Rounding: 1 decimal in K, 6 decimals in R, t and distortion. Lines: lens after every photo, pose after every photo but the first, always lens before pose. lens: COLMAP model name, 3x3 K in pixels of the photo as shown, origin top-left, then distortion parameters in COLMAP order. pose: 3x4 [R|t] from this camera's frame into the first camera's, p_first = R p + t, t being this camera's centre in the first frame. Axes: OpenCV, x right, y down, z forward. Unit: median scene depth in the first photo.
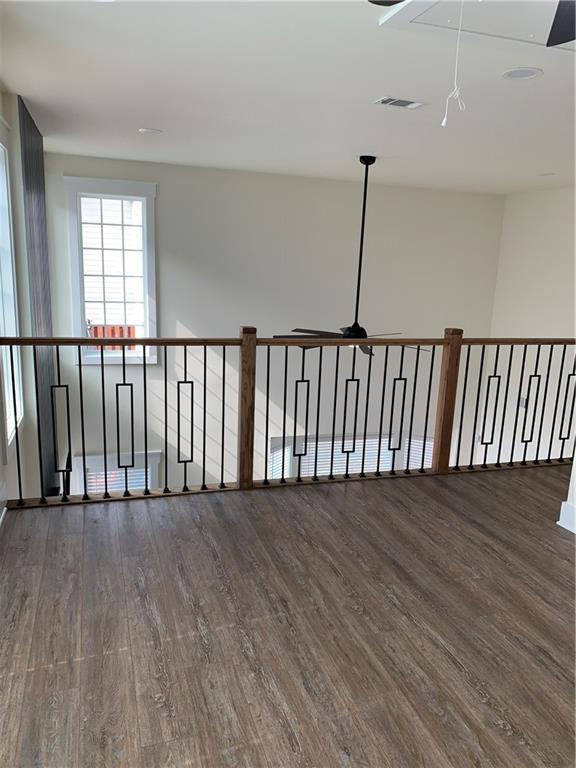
lens RADIAL K [[590.5, 0, 283.3], [0, 590.5, 386.5], [0, 0, 1]] dist [0.014863, -0.003362]
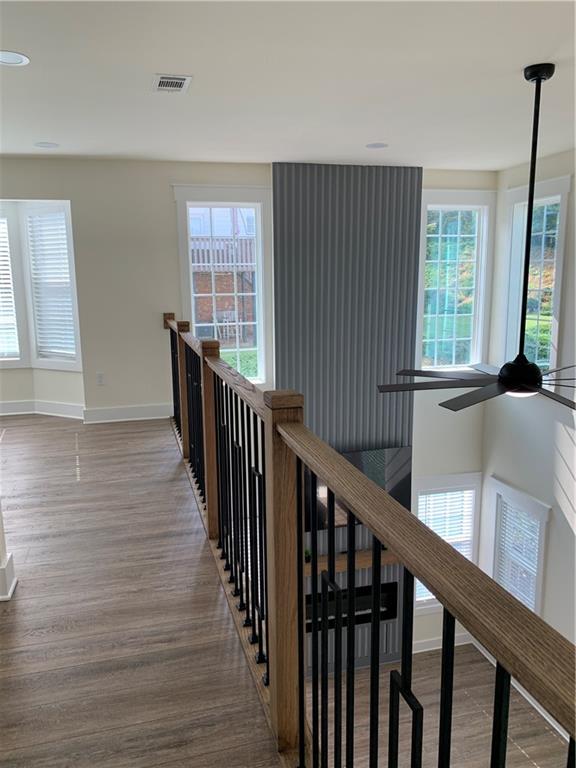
lens RADIAL K [[590.5, 0, 283.3], [0, 590.5, 386.5], [0, 0, 1]] dist [0.014863, -0.003362]
pose [[-0.046135, 0.137349, -0.989448, 1.273698], [-0.206430, 0.967812, 0.143971, -0.207445], [0.977373, 0.210893, -0.016297, 1.413791]]
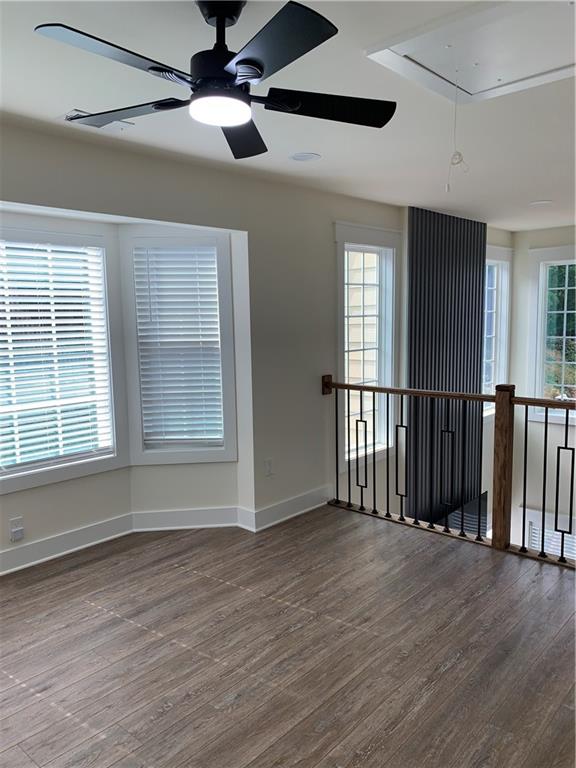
lens RADIAL K [[582.8, 0, 286.4], [0, 582.8, 392.4], [0, 0, 1]] dist [0.000122, -0.004846]
pose [[0.499979, 0.064149, -0.863659, 0.692673], [-0.150556, 0.988506, -0.013736, -0.019954], [0.852851, 0.136897, 0.503890, 0.210168]]
